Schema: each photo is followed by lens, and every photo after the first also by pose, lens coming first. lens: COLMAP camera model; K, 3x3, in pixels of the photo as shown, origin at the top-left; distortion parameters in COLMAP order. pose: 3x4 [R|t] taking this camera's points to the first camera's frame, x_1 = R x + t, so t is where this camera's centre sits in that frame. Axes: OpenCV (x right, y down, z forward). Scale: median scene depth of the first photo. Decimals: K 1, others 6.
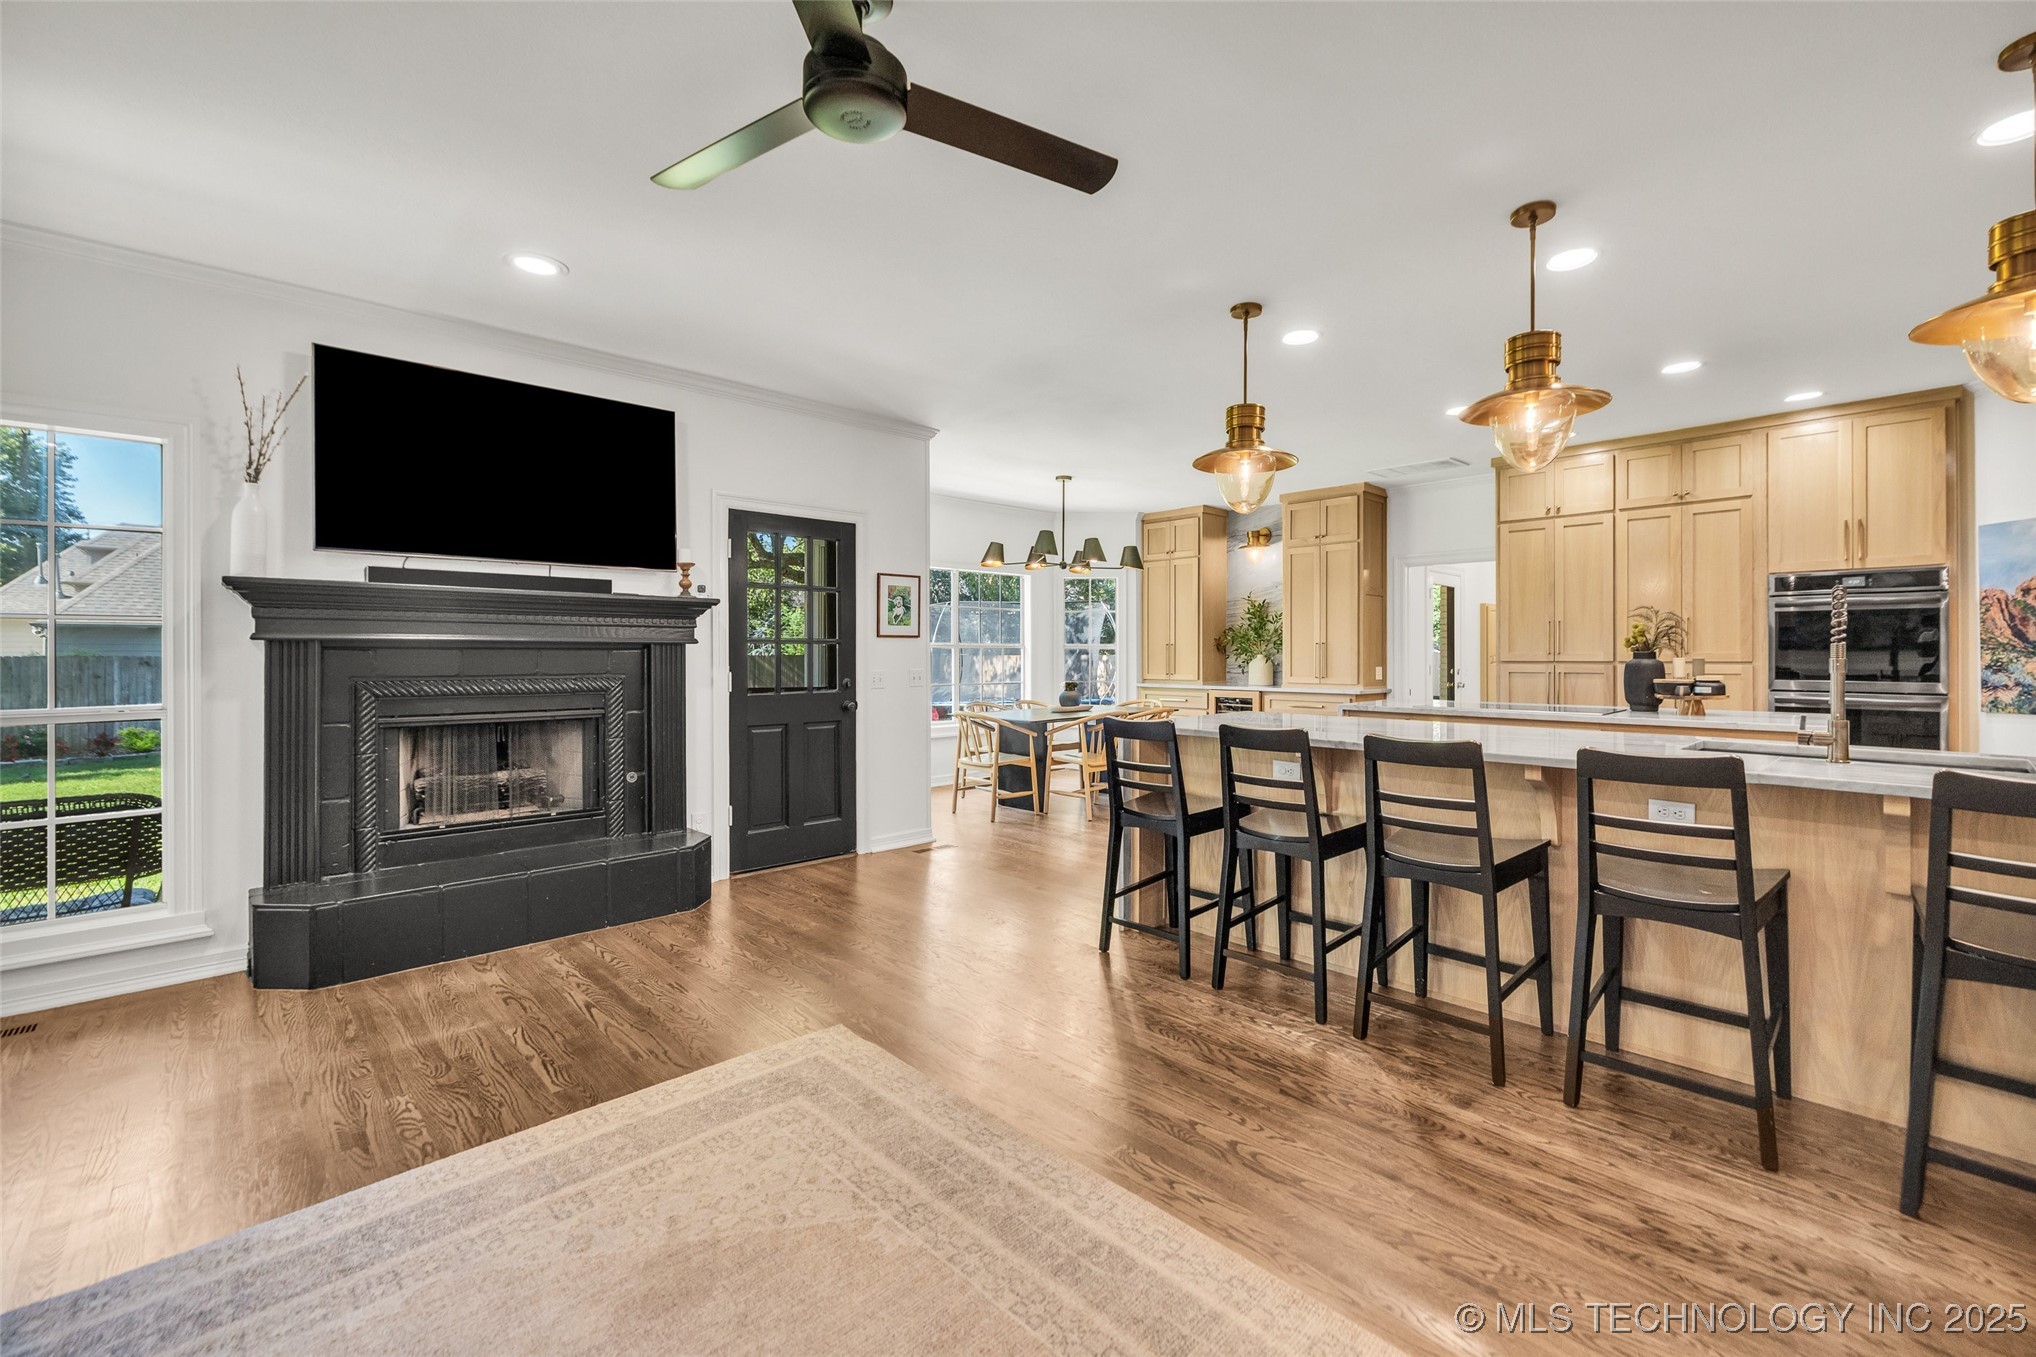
lens RADIAL K [[859.7, 0, 1016.8], [0, 859.7, 659.5], [0, 0, 1]] dist [0.002085, 0.000440]
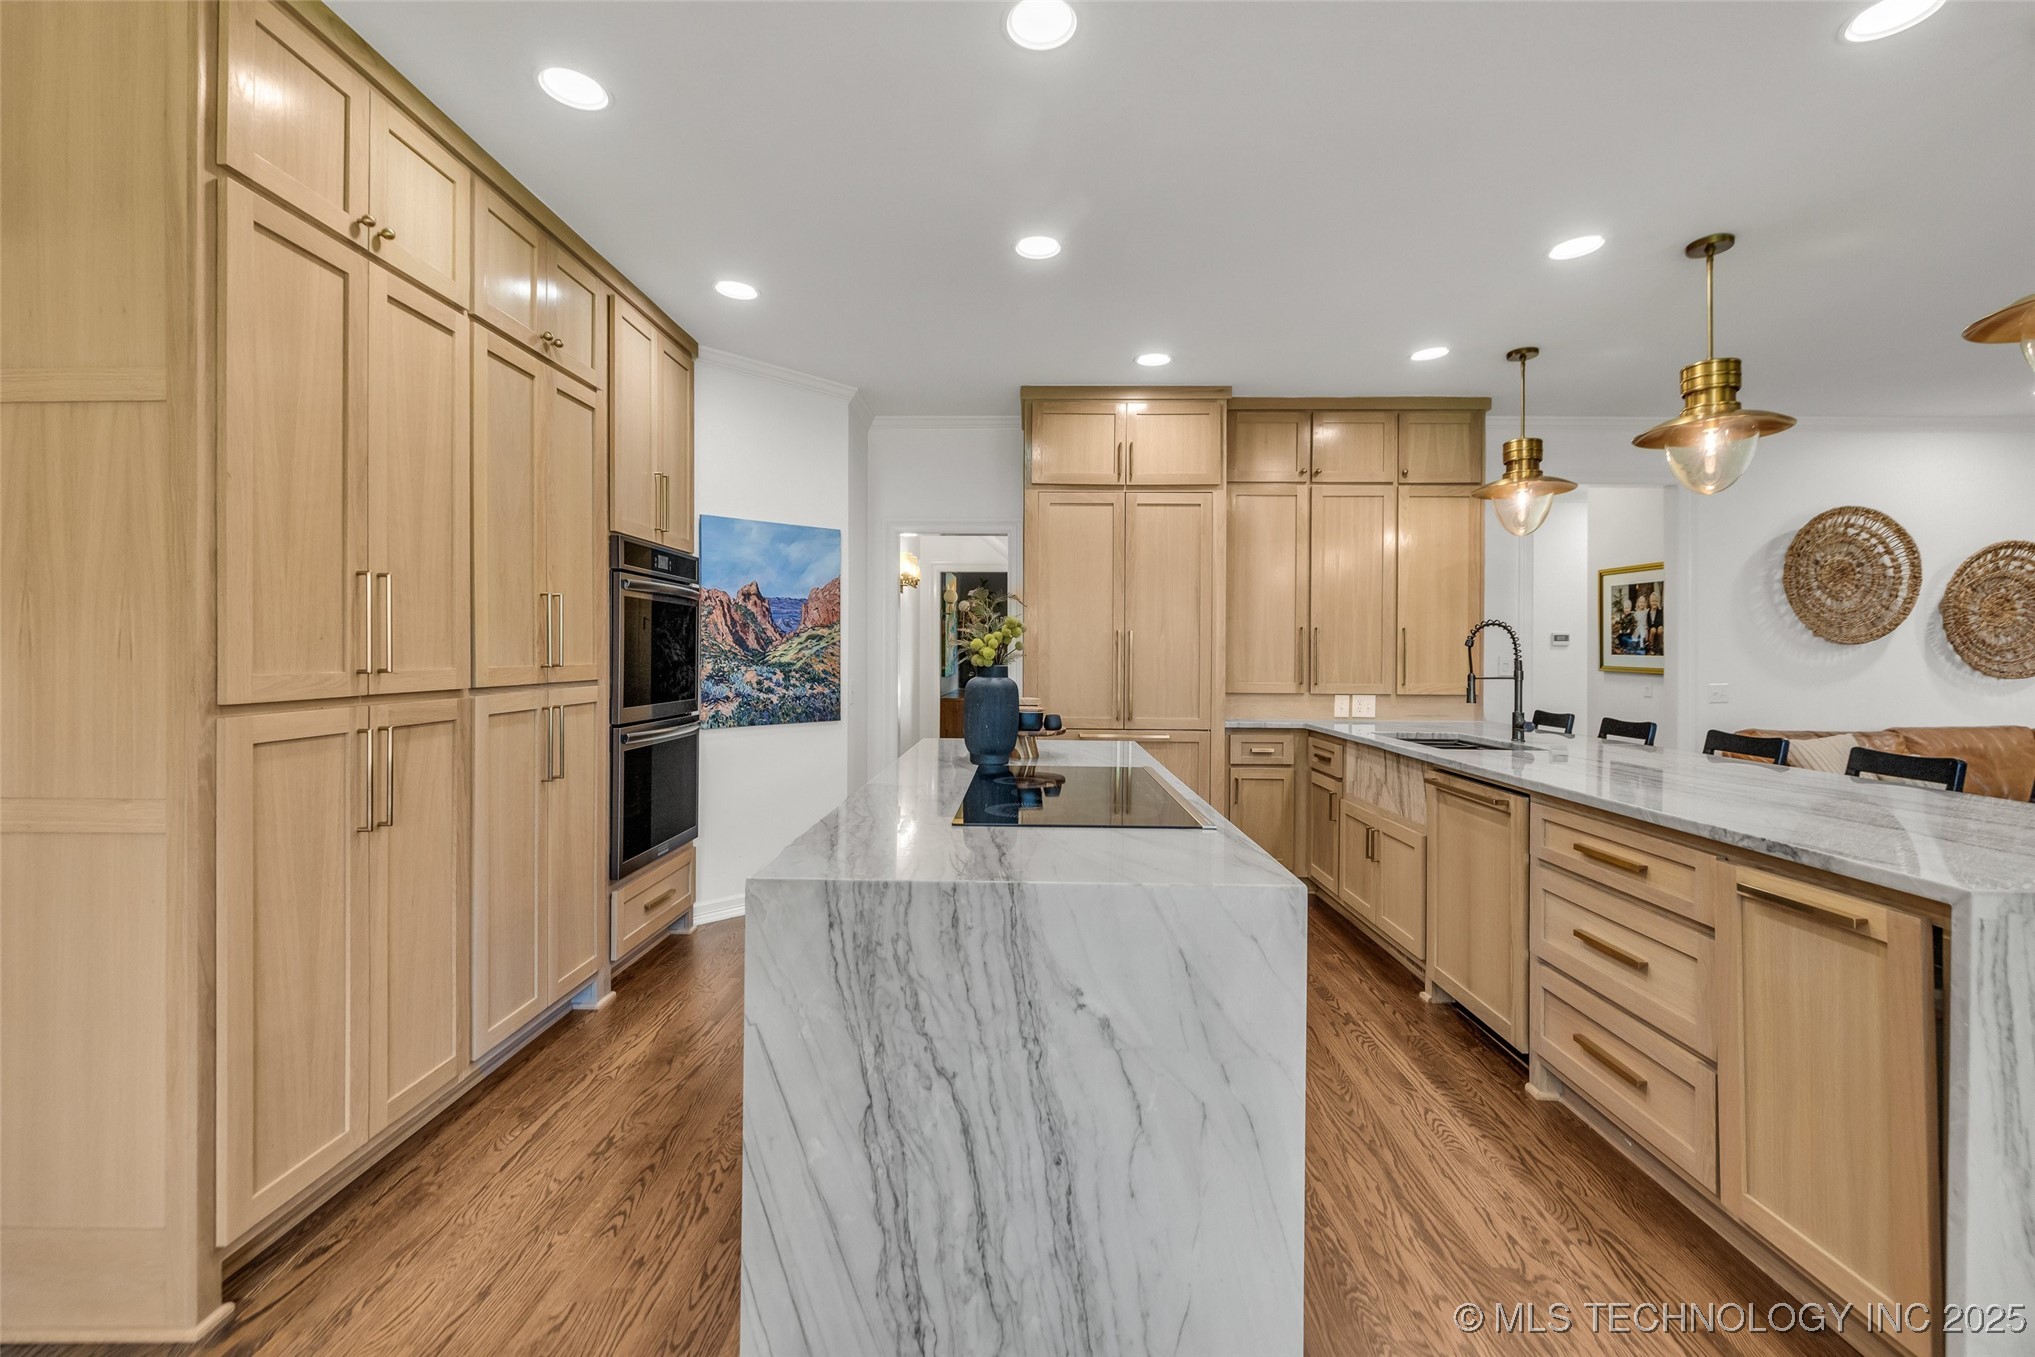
lens RADIAL K [[859.3, 0, 1017.0], [0, 859.3, 659.1], [0, 0, 1]] dist [0.002085, 0.000440]
pose [[-0.717476, -0.007690, 0.696541, 0.295831], [0.000651, 0.999931, 0.011710, -0.020553], [-0.696583, 0.008855, -0.717421, 1.444831]]
